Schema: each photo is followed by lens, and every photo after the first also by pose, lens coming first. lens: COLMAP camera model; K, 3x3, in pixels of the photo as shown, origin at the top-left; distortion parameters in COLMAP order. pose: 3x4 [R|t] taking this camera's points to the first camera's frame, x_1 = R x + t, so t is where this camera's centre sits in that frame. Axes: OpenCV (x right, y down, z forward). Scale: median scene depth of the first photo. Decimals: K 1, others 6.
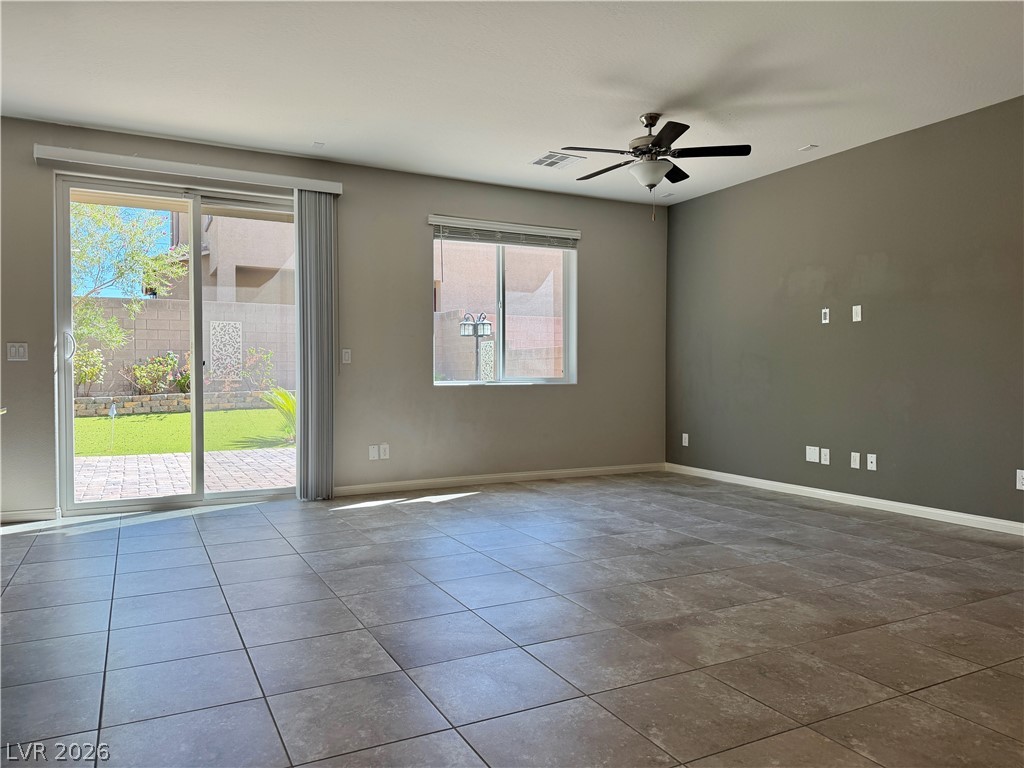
lens RADIAL K [[723.9, 0, 516.4], [0, 723.9, 382.5], [0, 0, 1]] dist [0.110389, -0.157791]
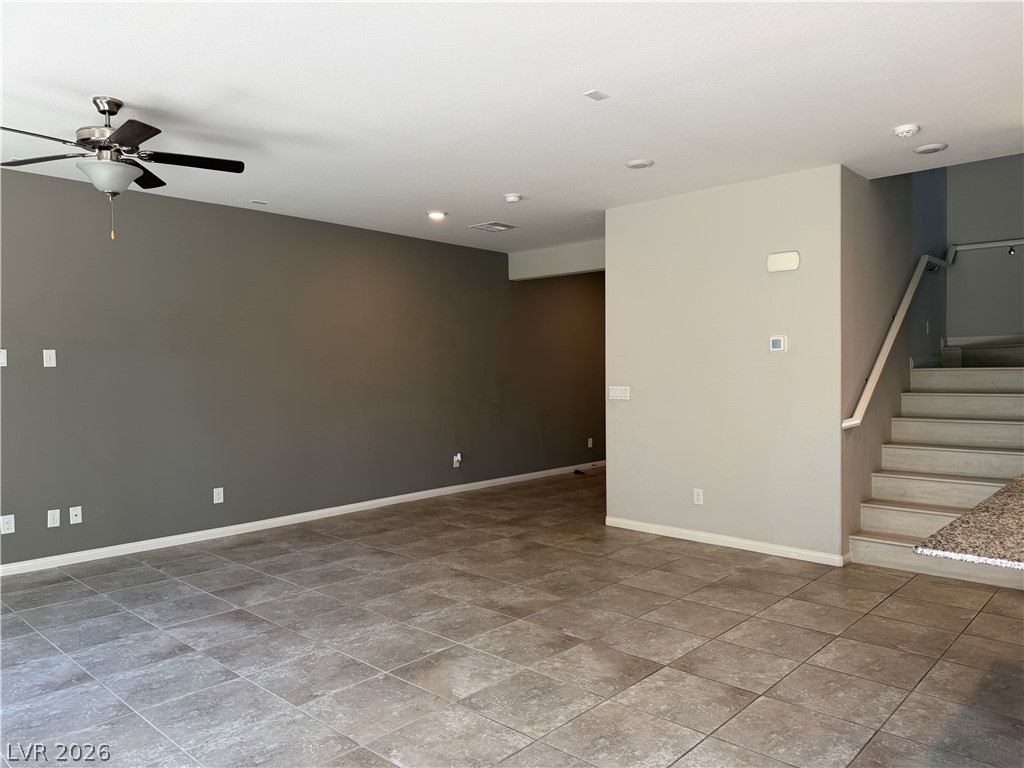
lens RADIAL K [[722.2, 0, 512.0], [0, 722.2, 384.0], [0, 0, 1]] dist [0.038188, -0.044526]
pose [[-0.339454, -0.014710, 0.940507, -0.583209], [0.020281, 0.999531, 0.022954, -0.070667], [-0.940404, 0.026866, -0.338997, 0.764287]]
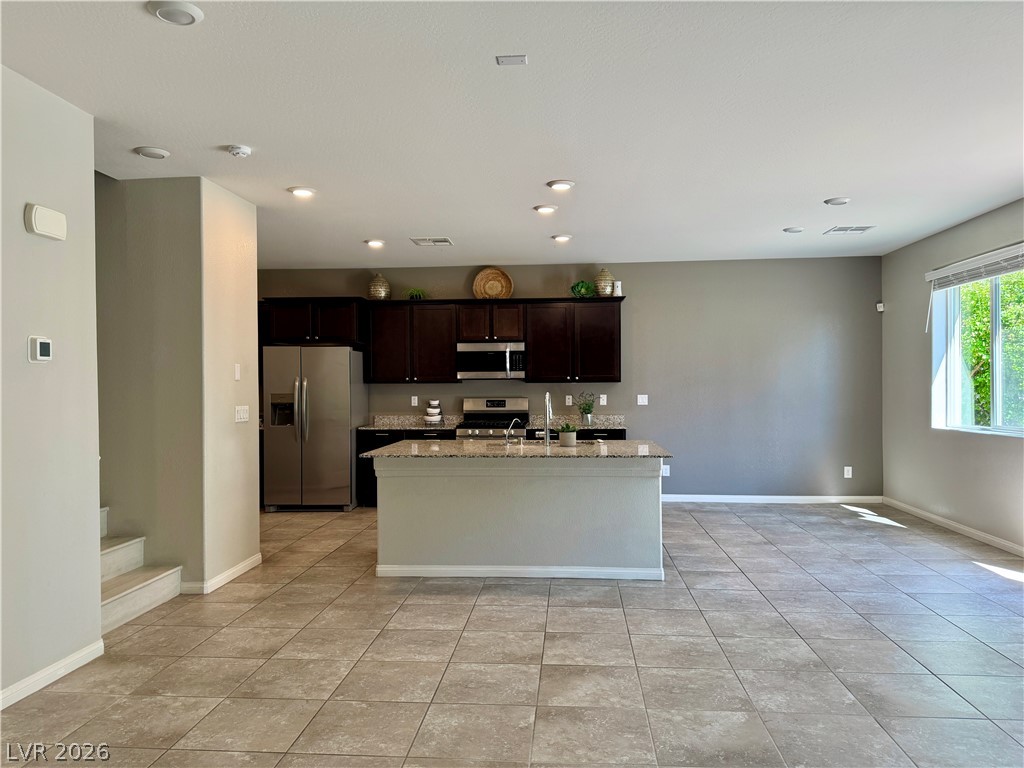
lens RADIAL K [[726.1, 0, 512.8], [0, 726.1, 379.4], [0, 0, 1]] dist [0.056022, -0.061420]
pose [[-0.534335, -0.000370, -0.845272, 0.480208], [-0.004177, 0.999989, 0.002203, -0.072239], [0.845262, 0.004708, -0.534331, 0.766565]]
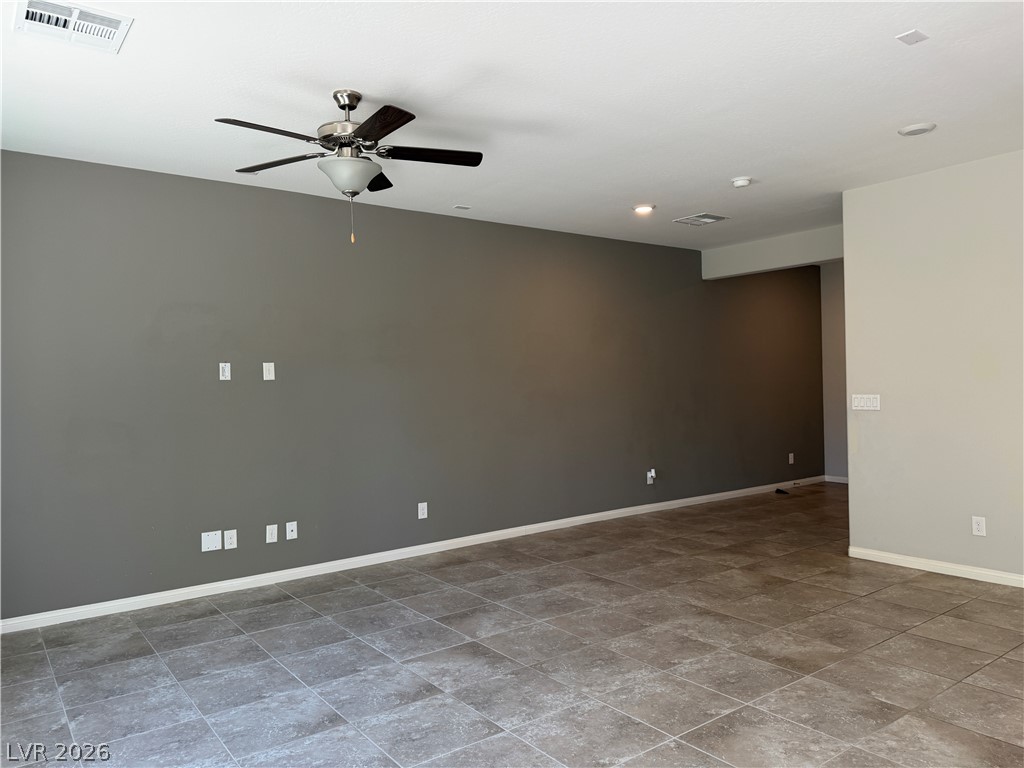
lens RADIAL K [[720.3, 0, 511.7], [0, 720.3, 378.8], [0, 0, 1]] dist [0.082977, -0.120647]
pose [[-0.164400, 0.011005, 0.986332, -0.469526], [0.033148, 0.999435, -0.005626, -0.069170], [-0.985837, 0.031770, -0.164672, 0.848888]]
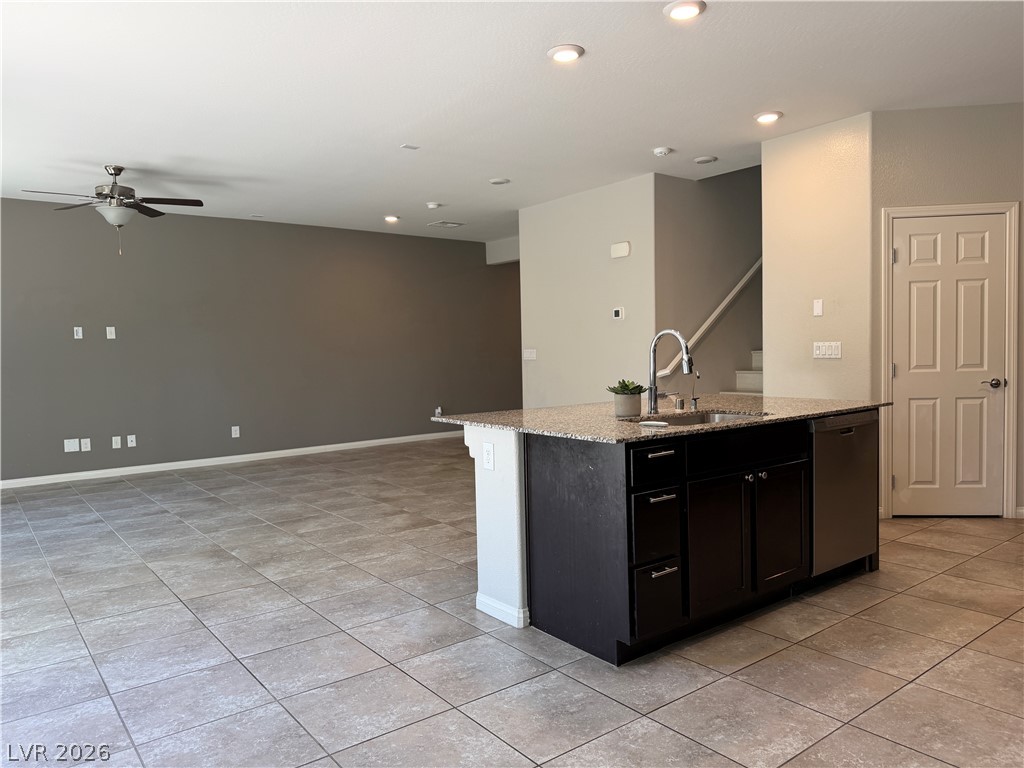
lens RADIAL K [[723.9, 0, 516.4], [0, 723.9, 382.5], [0, 0, 1]] dist [0.110389, -0.157791]
pose [[-0.175921, -0.041682, 0.983521, -0.982095], [0.033865, 0.998256, 0.048363, -0.043495], [-0.983822, 0.041815, -0.174203, 0.511805]]
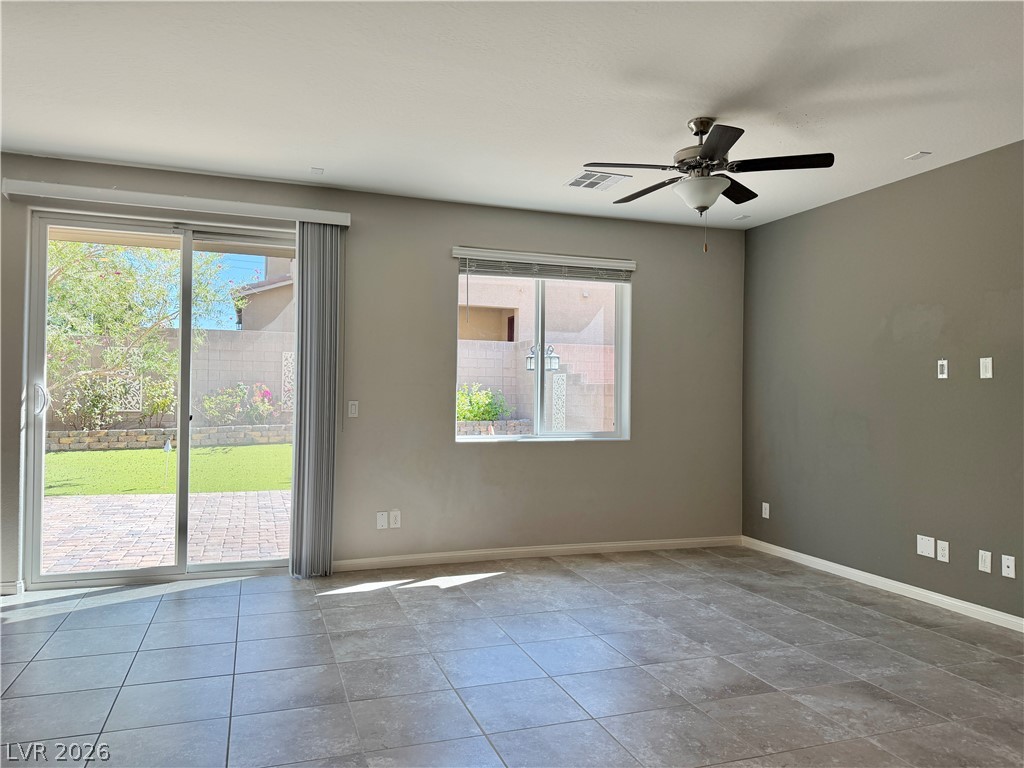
lens RADIAL K [[726.1, 0, 512.8], [0, 726.1, 379.4], [0, 0, 1]] dist [0.056022, -0.061420]
pose [[0.989966, 0.010685, -0.140905, 0.083775], [-0.015403, 0.999355, -0.032435, -0.049442], [0.140467, 0.034280, 0.989492, 0.175373]]
